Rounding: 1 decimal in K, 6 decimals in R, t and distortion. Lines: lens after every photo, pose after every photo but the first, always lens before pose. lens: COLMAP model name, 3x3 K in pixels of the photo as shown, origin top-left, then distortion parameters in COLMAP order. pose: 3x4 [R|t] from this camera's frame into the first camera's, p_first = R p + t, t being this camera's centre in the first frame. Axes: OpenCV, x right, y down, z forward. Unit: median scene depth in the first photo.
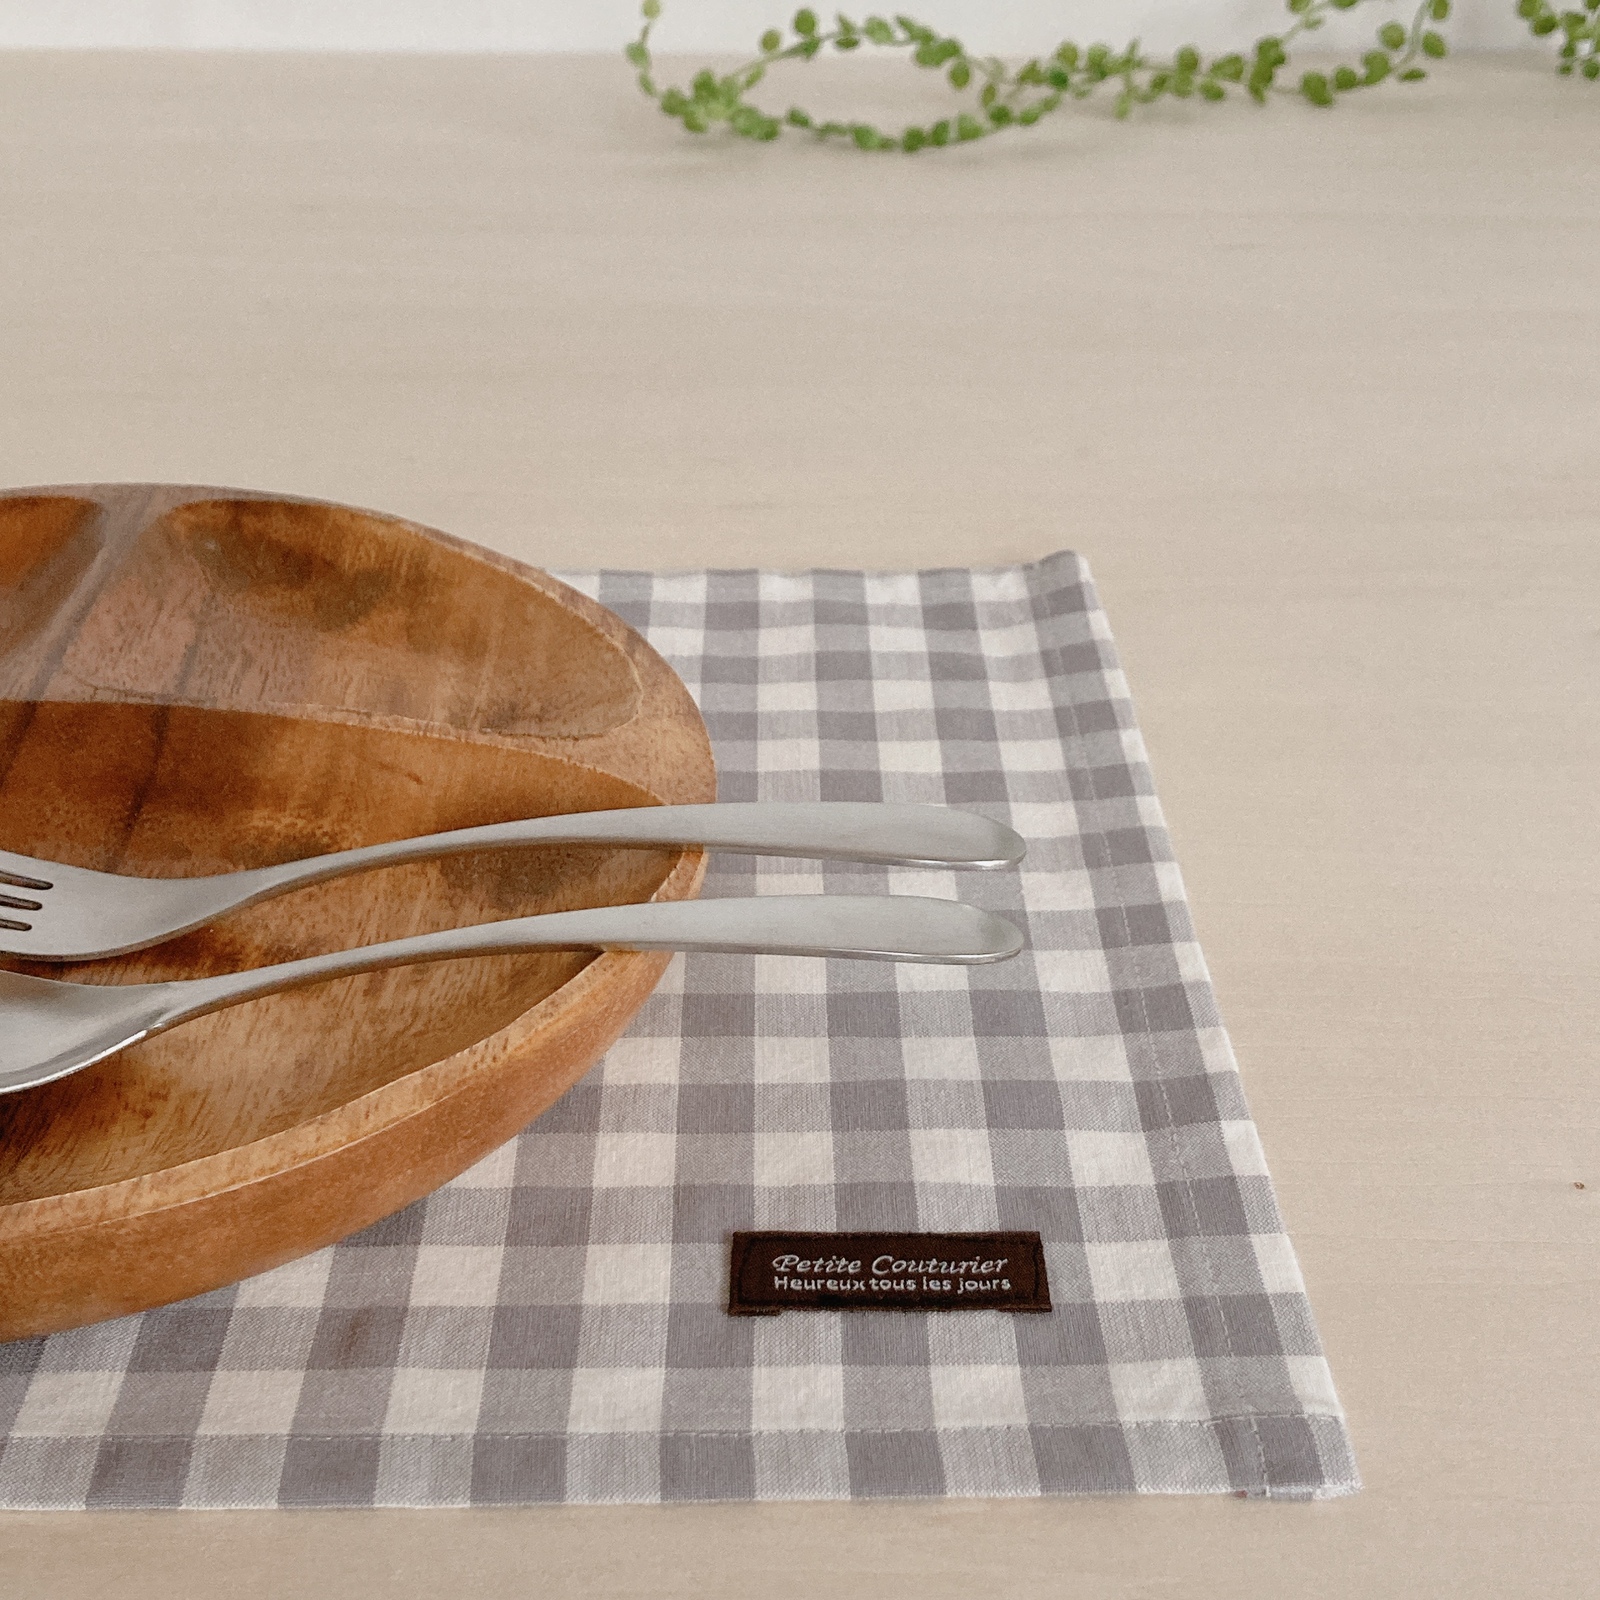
lens RADIAL K [[2731.5, 0, 864.8], [0, 2731.5, 717.1], [0, 0, 1]] dist [0.290063, -1.248050]
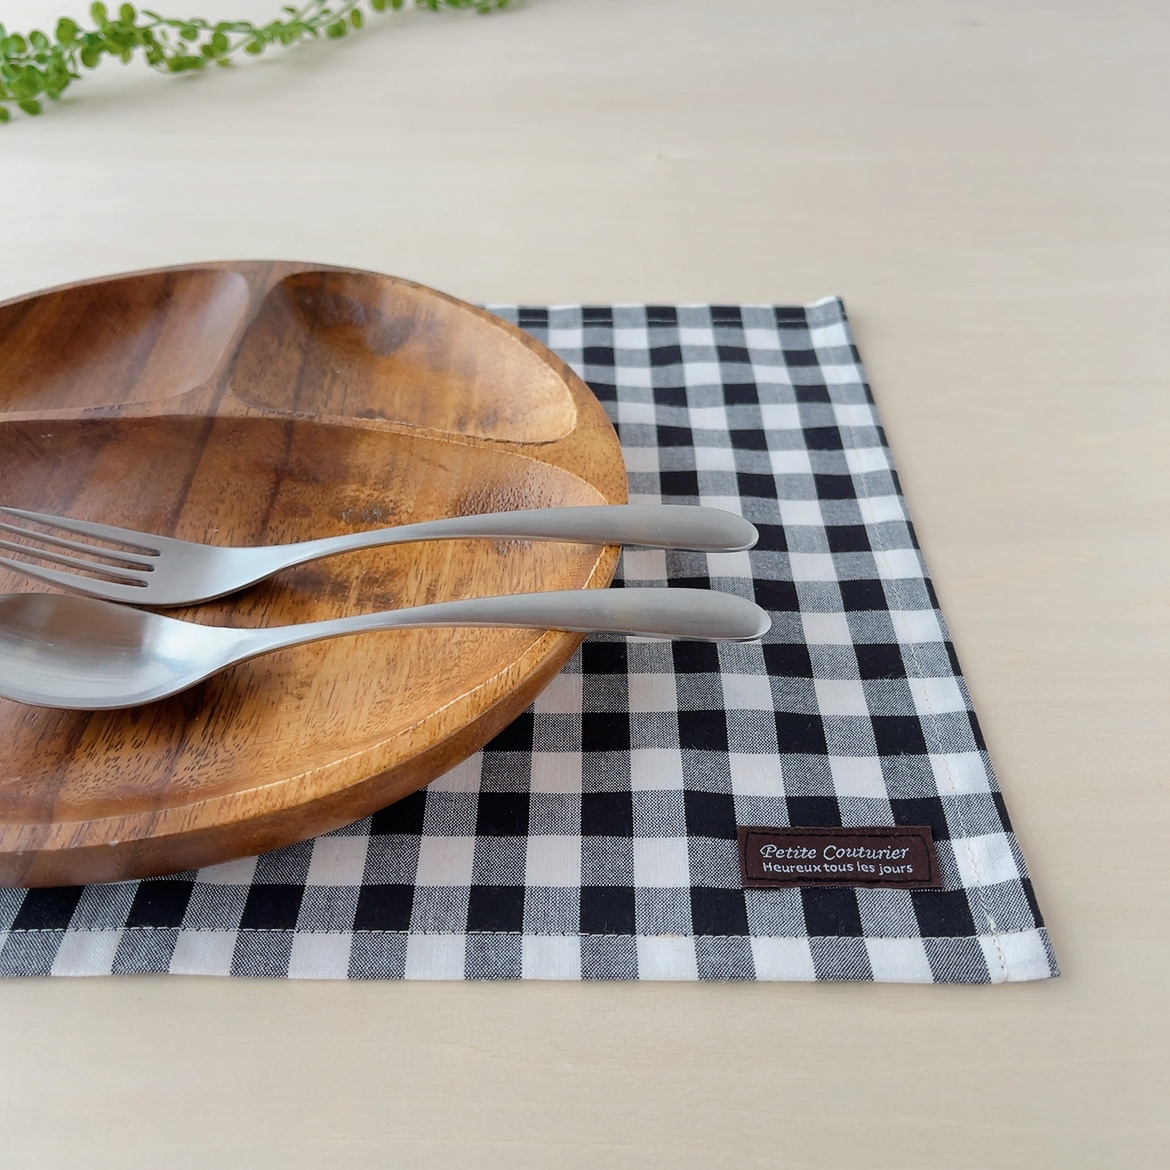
lens RADIAL K [[1304.2, 0, 609.4], [0, 1304.2, 582.4], [0, 0, 1]] dist [0.133704, -0.500684]
pose [[0.999950, 0.005042, 0.008584, -0.069417], [-0.006880, 0.973213, 0.229801, -0.091910], [-0.007195, -0.229849, 0.973200, 0.214635]]
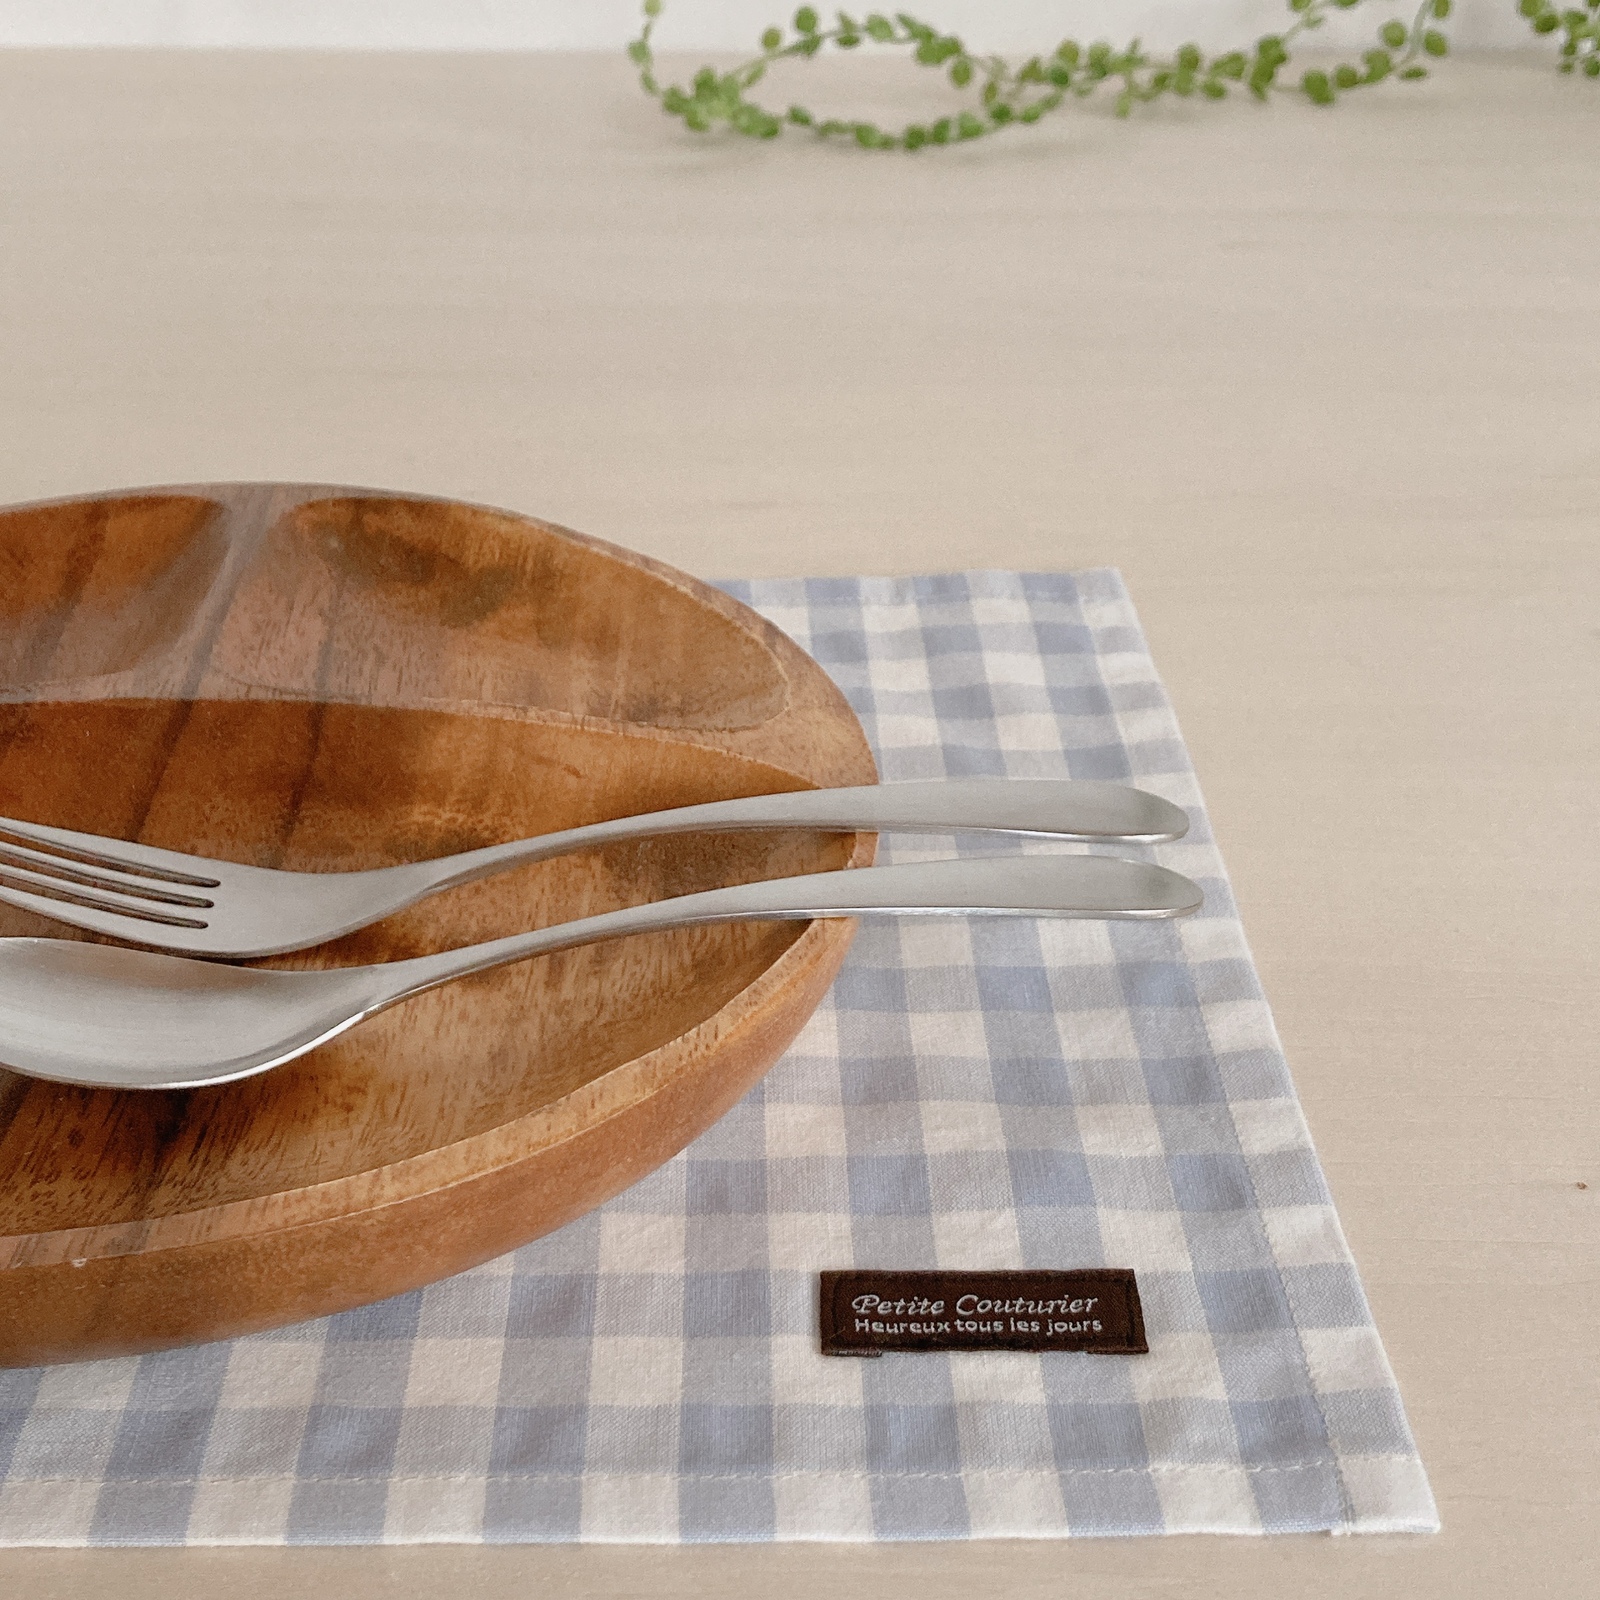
lens RADIAL K [[2731.5, 0, 864.8], [0, 2731.5, 717.1], [0, 0, 1]] dist [0.290063, -1.248050]
pose [[0.999393, -0.011114, 0.033017, -0.089462], [0.011108, 0.999938, 0.000378, 0.002976], [-0.033019, -0.000011, 0.999455, -0.005307]]
